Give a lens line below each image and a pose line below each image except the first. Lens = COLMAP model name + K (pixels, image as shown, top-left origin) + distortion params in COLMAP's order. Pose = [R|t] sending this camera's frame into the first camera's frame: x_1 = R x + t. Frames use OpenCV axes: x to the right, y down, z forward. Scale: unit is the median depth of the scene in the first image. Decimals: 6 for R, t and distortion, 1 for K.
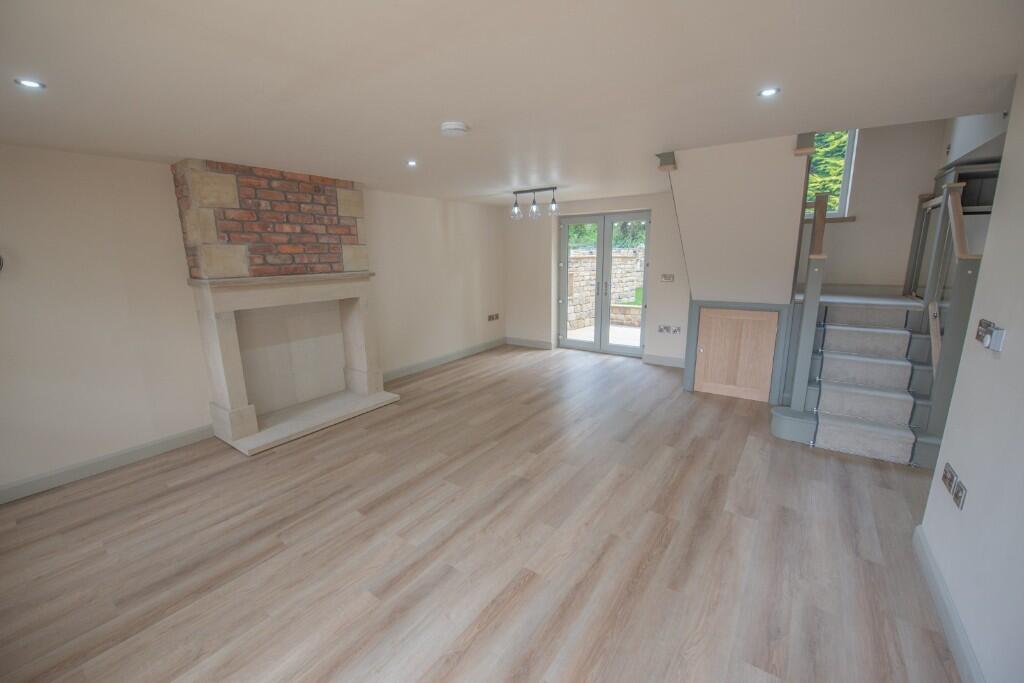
lens RADIAL K [[406.4, 0, 512.7], [0, 406.4, 340.2], [0, 0, 1]] dist [-0.014925, -0.000827]
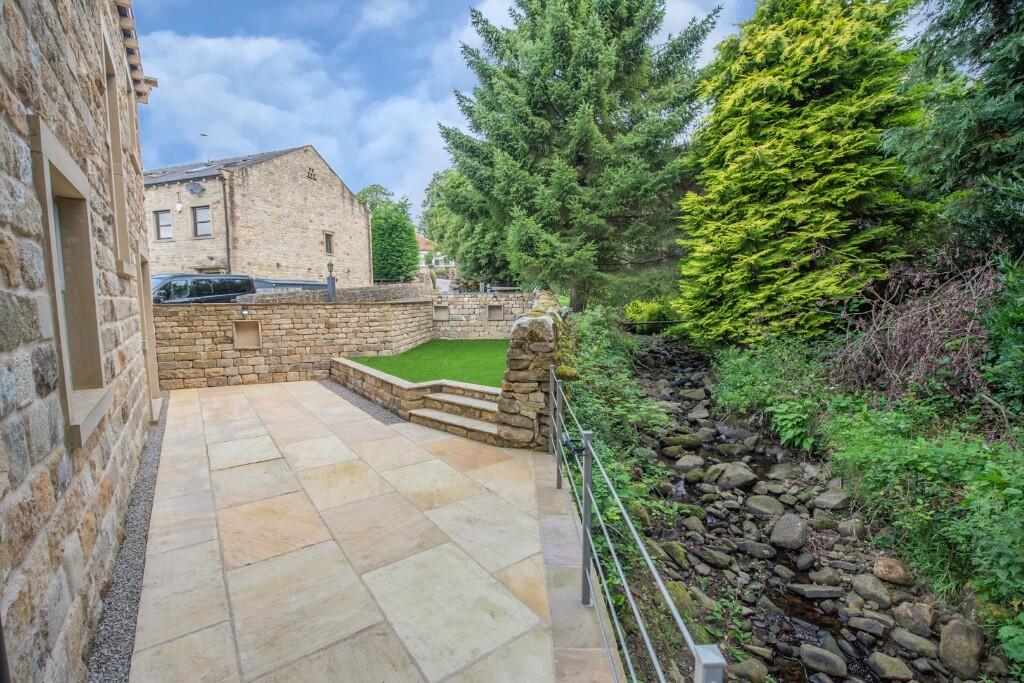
lens RADIAL K [[438.5, 0, 507.3], [0, 438.5, 340.5], [0, 0, 1]] dist [-0.014948, 0.000585]
pose [[0.947317, 0.038709, -0.317949, 2.315794], [-0.072952, 0.992655, -0.096505, -0.159895], [0.311879, 0.114616, 0.943183, 0.604097]]
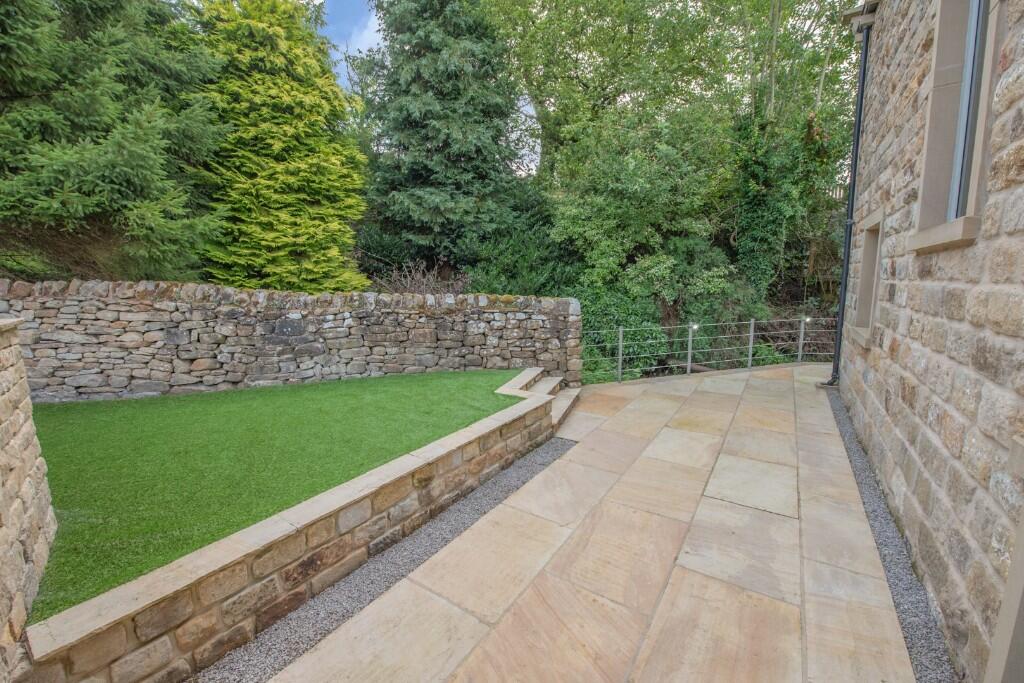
lens RADIAL K [[406.4, 0, 511.1], [0, 406.4, 339.8], [0, 0, 1]] dist [-0.014925, -0.000827]
pose [[-0.011240, -0.131079, 0.991308, 0.281218], [0.223073, 0.966058, 0.130269, -0.468314], [-0.974737, 0.222598, 0.018382, 2.084344]]
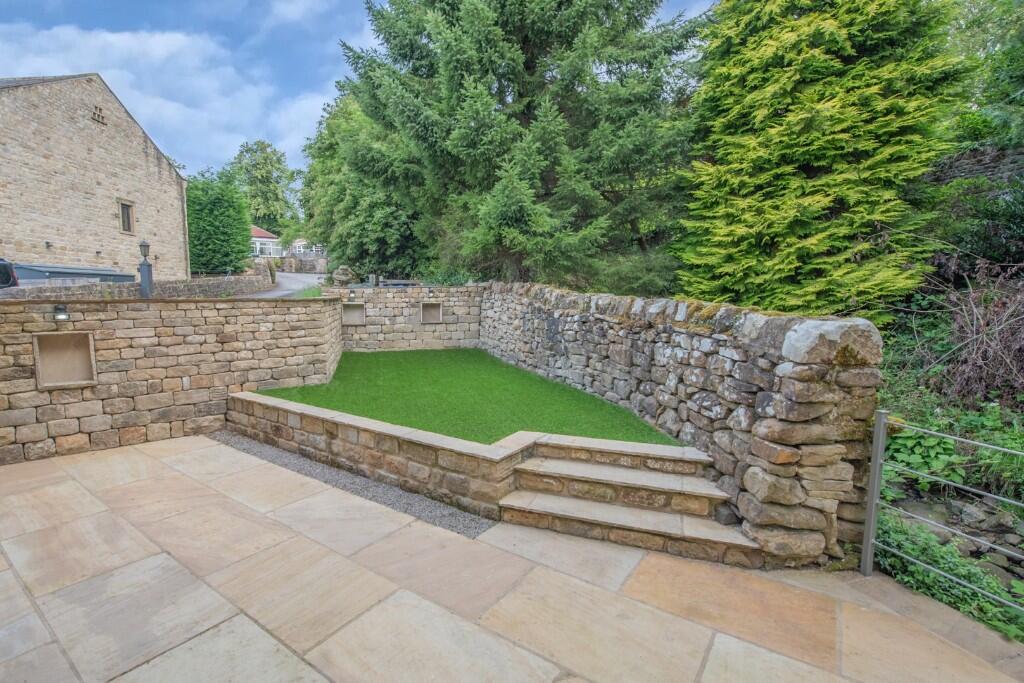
lens RADIAL K [[480.6, 0, 464.1], [0, 480.6, 342.5], [0, 0, 1]] dist [-0.015302, -0.002217]
pose [[0.999013, 0.012370, -0.042652, 1.439600], [-0.017055, 0.993643, -0.111277, -0.232382], [0.041004, 0.111894, 0.992874, 1.084868]]
